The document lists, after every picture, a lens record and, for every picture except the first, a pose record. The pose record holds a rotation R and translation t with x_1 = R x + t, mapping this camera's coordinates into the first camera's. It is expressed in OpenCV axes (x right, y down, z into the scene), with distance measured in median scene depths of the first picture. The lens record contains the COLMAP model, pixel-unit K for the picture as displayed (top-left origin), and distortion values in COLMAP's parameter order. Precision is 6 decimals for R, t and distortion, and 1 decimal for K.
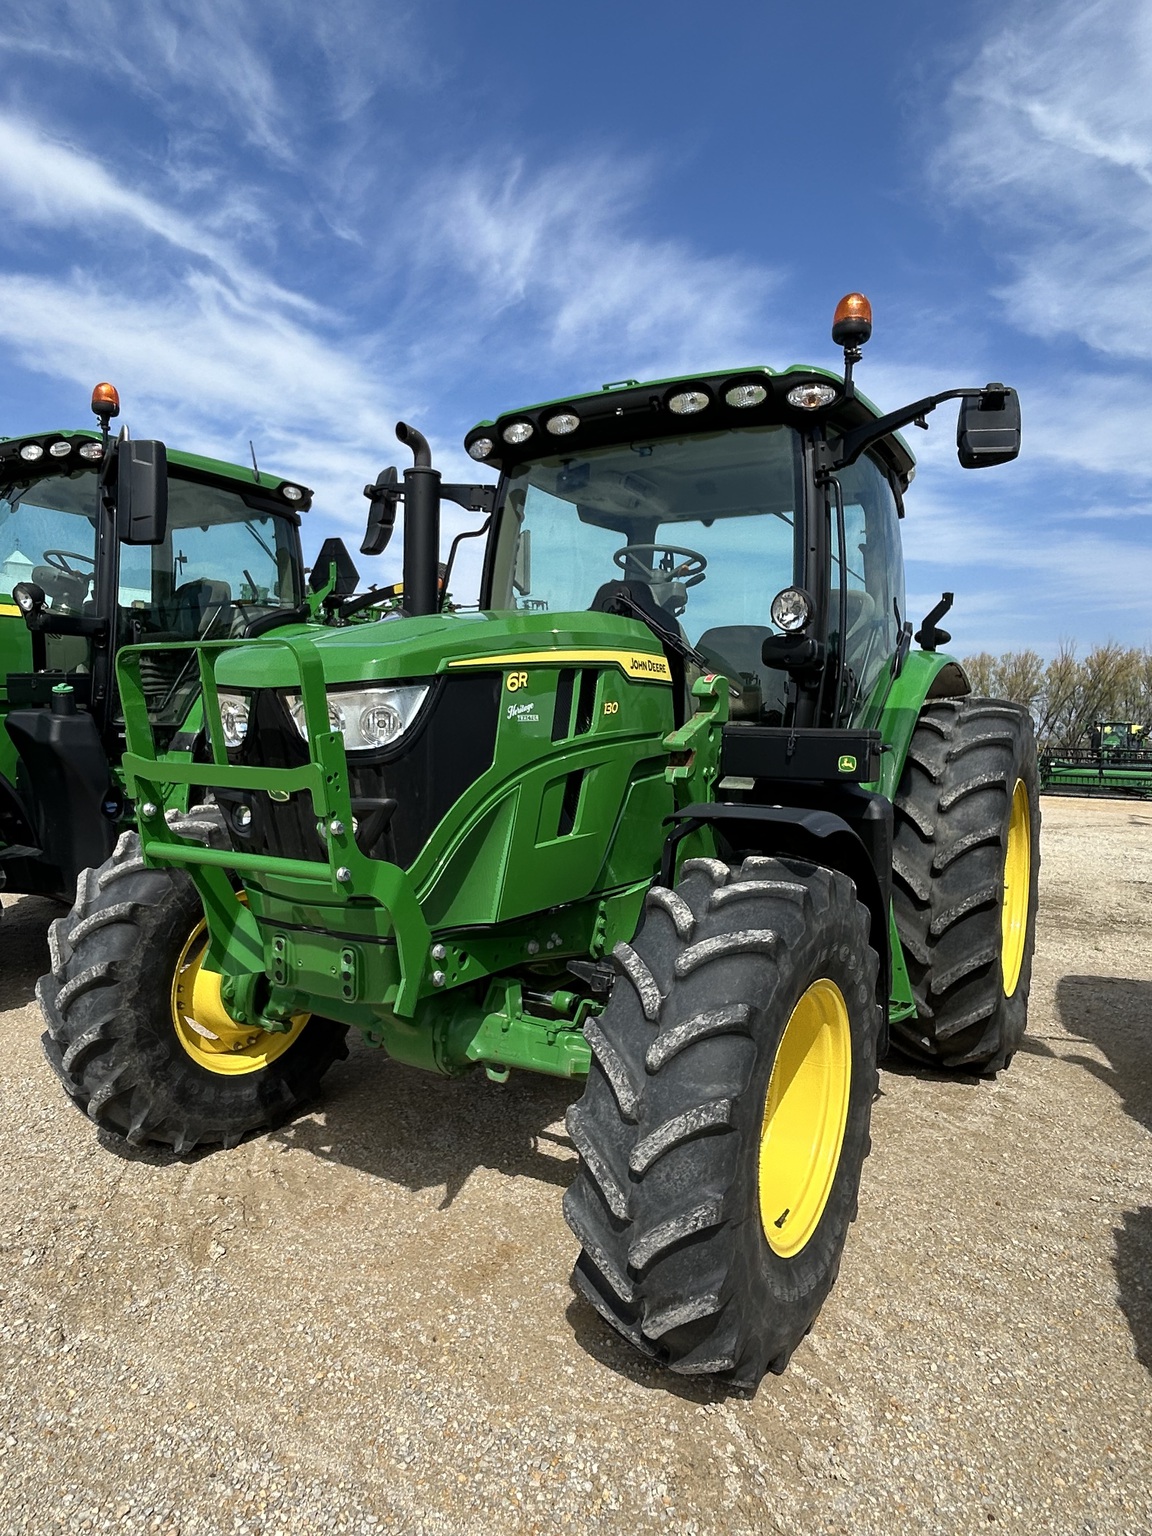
lens RADIAL K [[964.1, 0, 572.7], [0, 964.1, 767.5], [0, 0, 1]] dist [-0.009908, 0.008043]
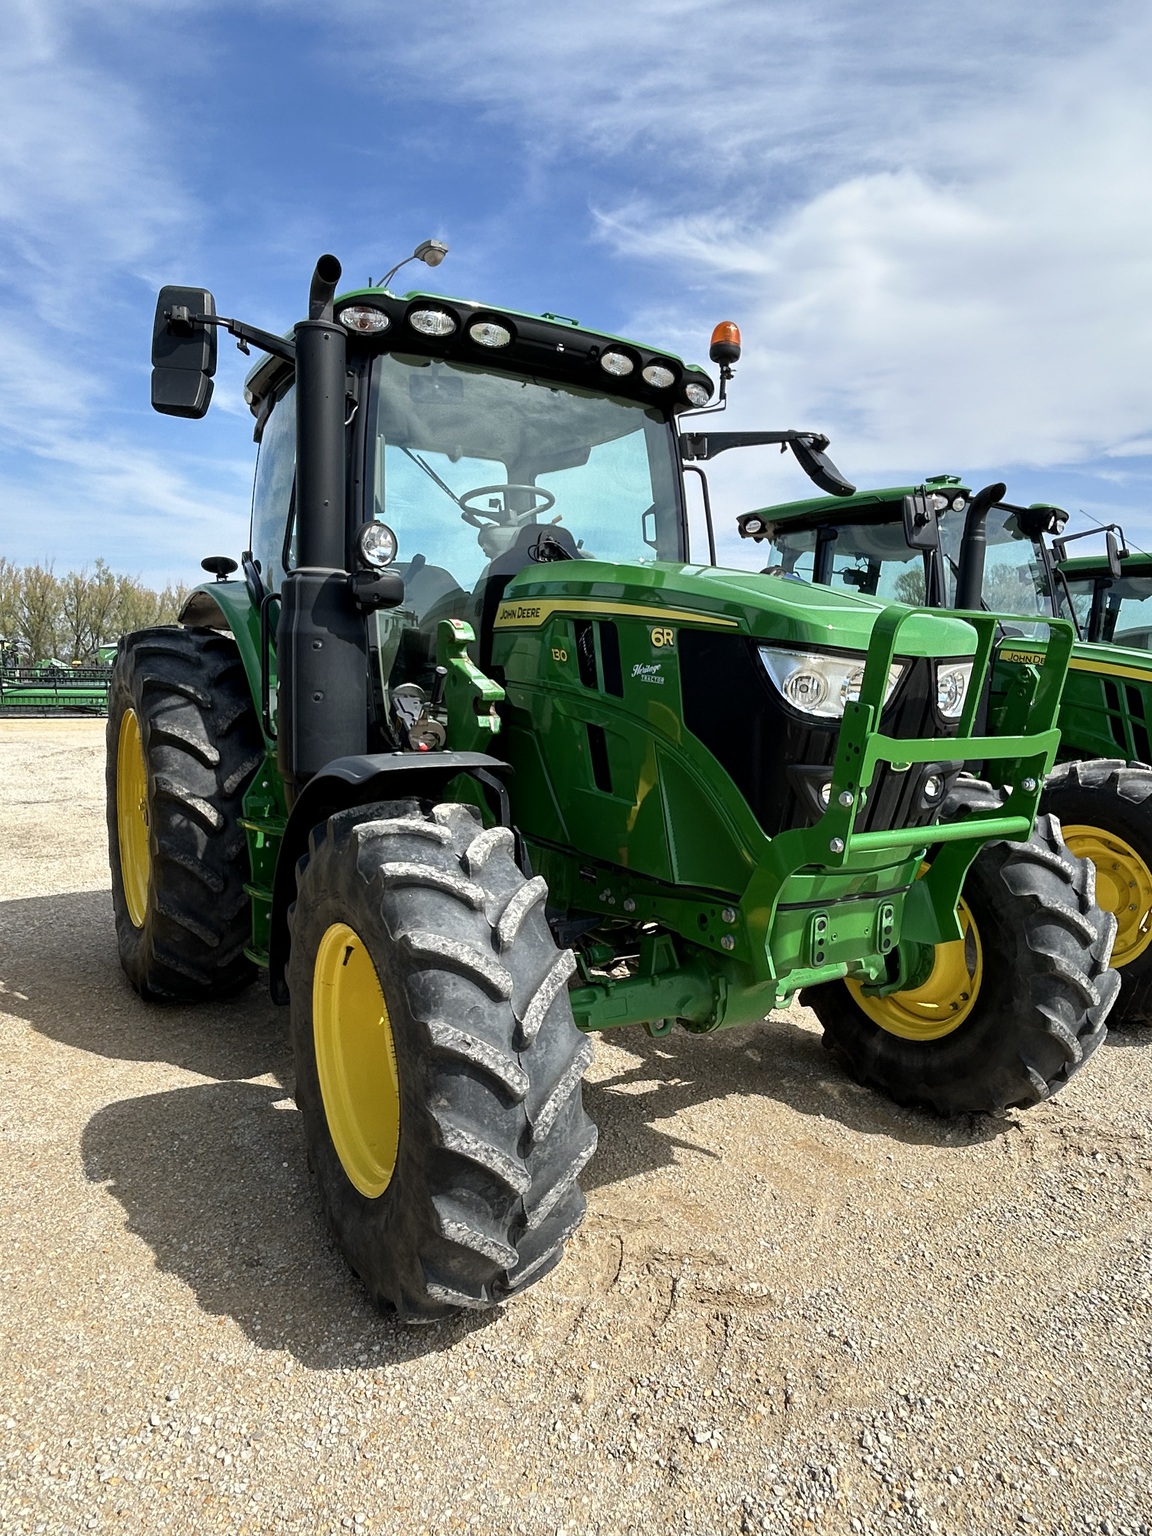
lens RADIAL K [[958.9, 0, 590.7], [0, 958.9, 770.6], [0, 0, 1]] dist [0.009880, -0.020293]
pose [[0.436869, -0.108080, 0.893009, -0.909454], [0.026382, 0.993868, 0.107381, -0.054895], [-0.899138, -0.023352, 0.437041, 0.584825]]
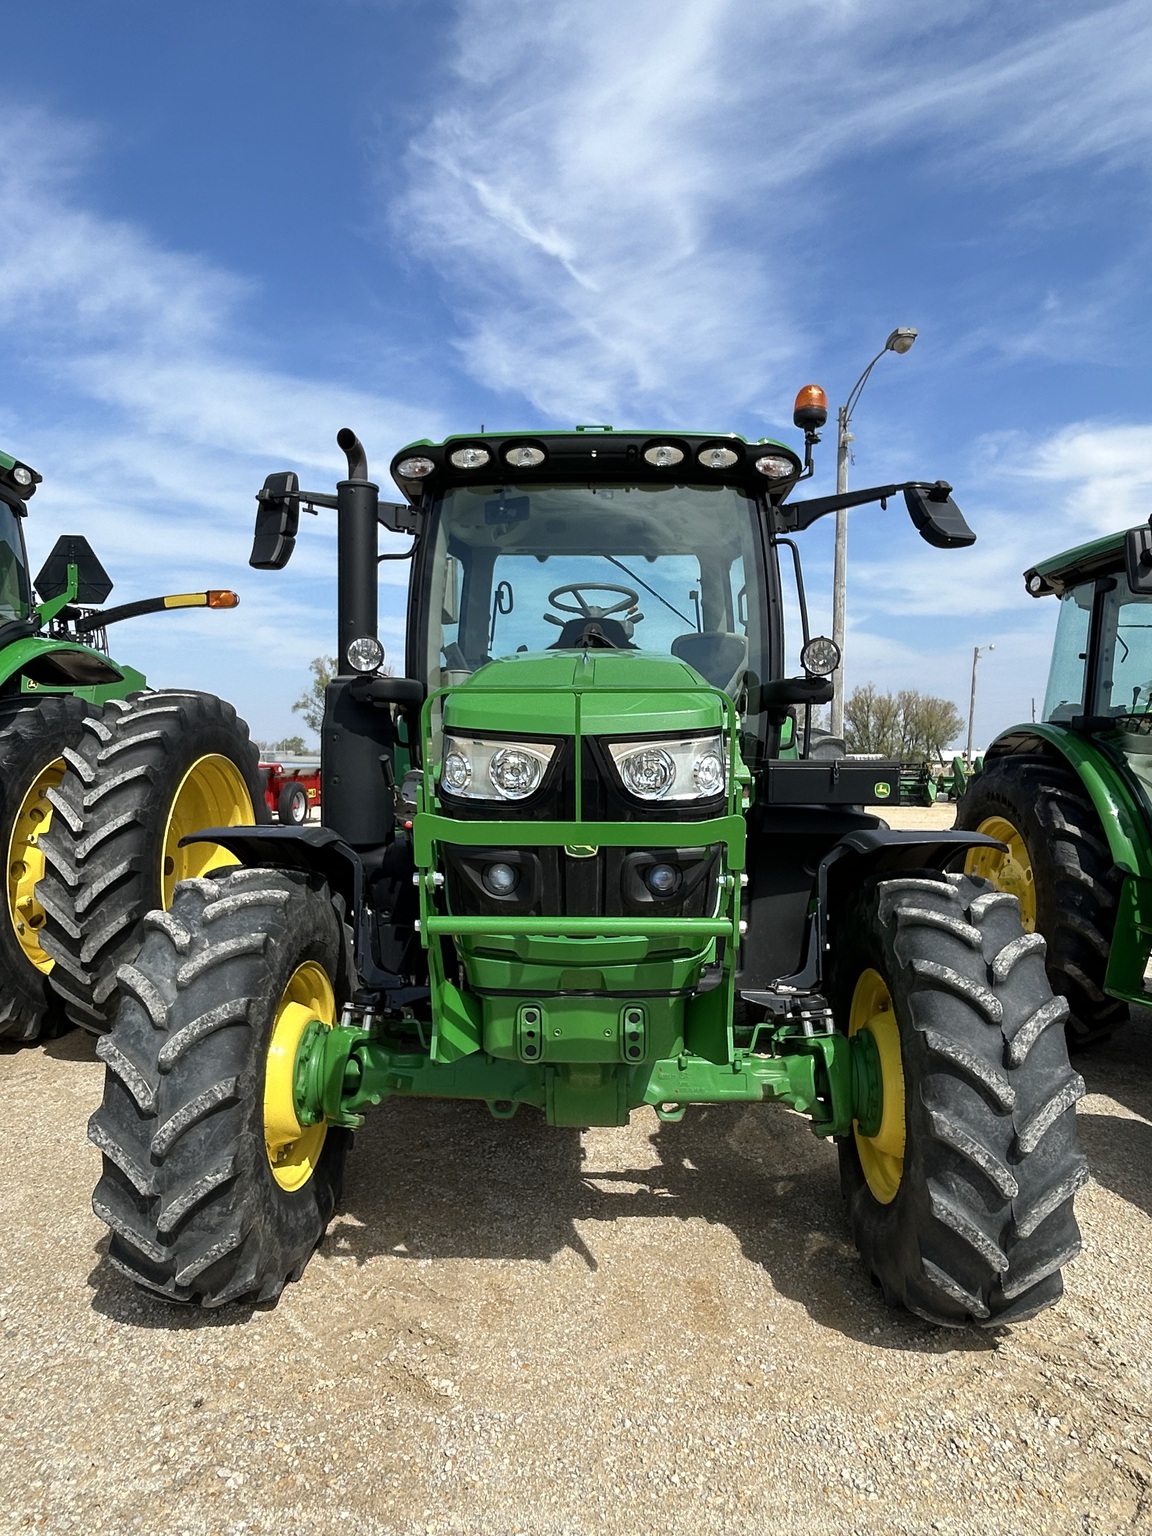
lens RADIAL K [[964.1, 0, 572.7], [0, 964.1, 767.5], [0, 0, 1]] dist [-0.009908, 0.008043]
pose [[0.867520, -0.029470, 0.496528, -0.529552], [0.038635, 0.999220, -0.008197, -0.030402], [-0.495899, 0.026295, 0.867982, 0.139895]]
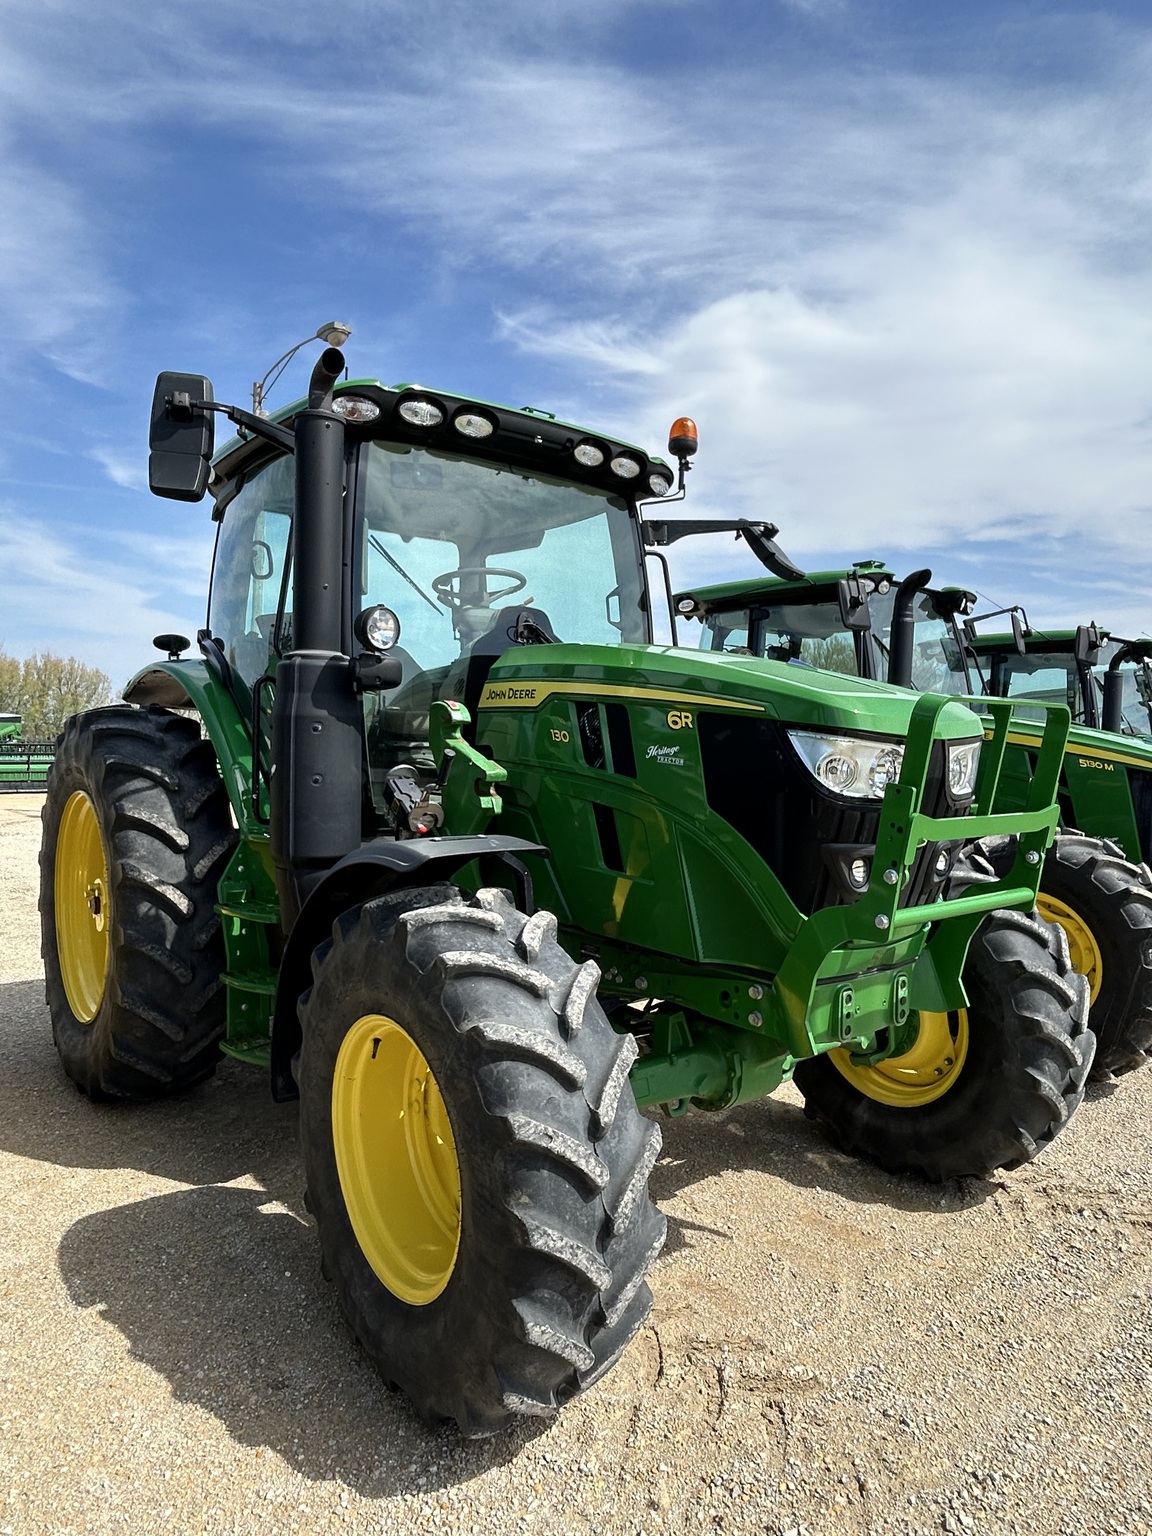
lens RADIAL K [[958.7, 0, 578.8], [0, 958.7, 767.2], [0, 0, 1]] dist [-0.001605, -0.000764]
pose [[0.338565, -0.045429, 0.939846, -0.958301], [0.033258, 0.998787, 0.036297, -0.069159], [-0.940355, 0.018969, 0.339666, 0.678399]]
